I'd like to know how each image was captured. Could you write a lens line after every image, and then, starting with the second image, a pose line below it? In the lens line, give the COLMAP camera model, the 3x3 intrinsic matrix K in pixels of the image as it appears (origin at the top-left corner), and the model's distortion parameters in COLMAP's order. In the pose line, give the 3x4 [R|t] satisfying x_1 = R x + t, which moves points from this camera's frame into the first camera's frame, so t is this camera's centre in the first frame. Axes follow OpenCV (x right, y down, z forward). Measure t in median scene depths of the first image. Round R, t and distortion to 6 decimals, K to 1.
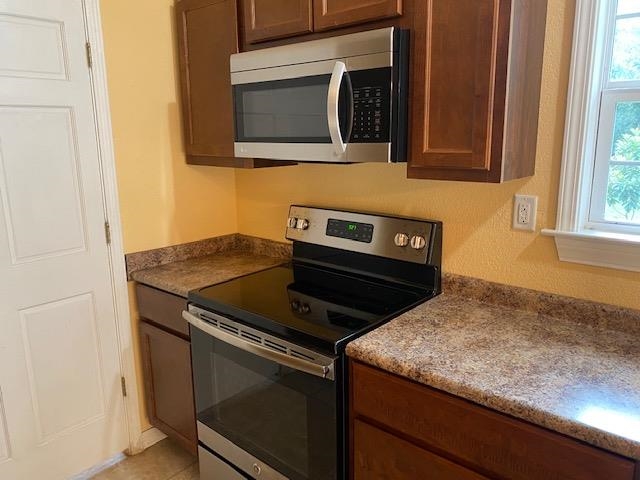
lens RADIAL K [[493.9, 0, 320.0], [0, 493.9, 240.0], [0, 0, 1]] dist [0.045641, -0.000868]
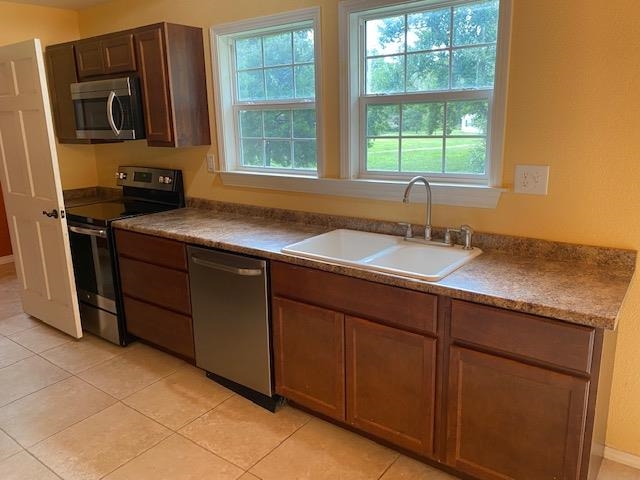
lens RADIAL K [[494.3, 0, 320.0], [0, 494.3, 240.0], [0, 0, 1]] dist [-0.010303, -0.002867]
pose [[0.996743, -0.027742, 0.075727, 0.637535], [0.025493, 0.999209, 0.030516, 0.195469], [-0.076513, -0.028486, 0.996662, -0.998570]]
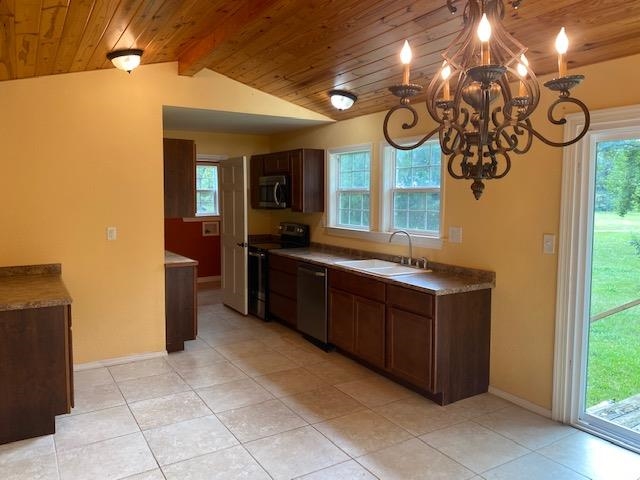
lens RADIAL K [[493.9, 0, 320.0], [0, 493.9, 240.0], [0, 0, 1]] dist [0.045641, -0.000868]
pose [[0.953691, 0.044597, -0.297465, 1.343489], [-0.078861, 0.991426, -0.104194, 0.416586], [0.290268, 0.122827, 0.949030, -2.227521]]
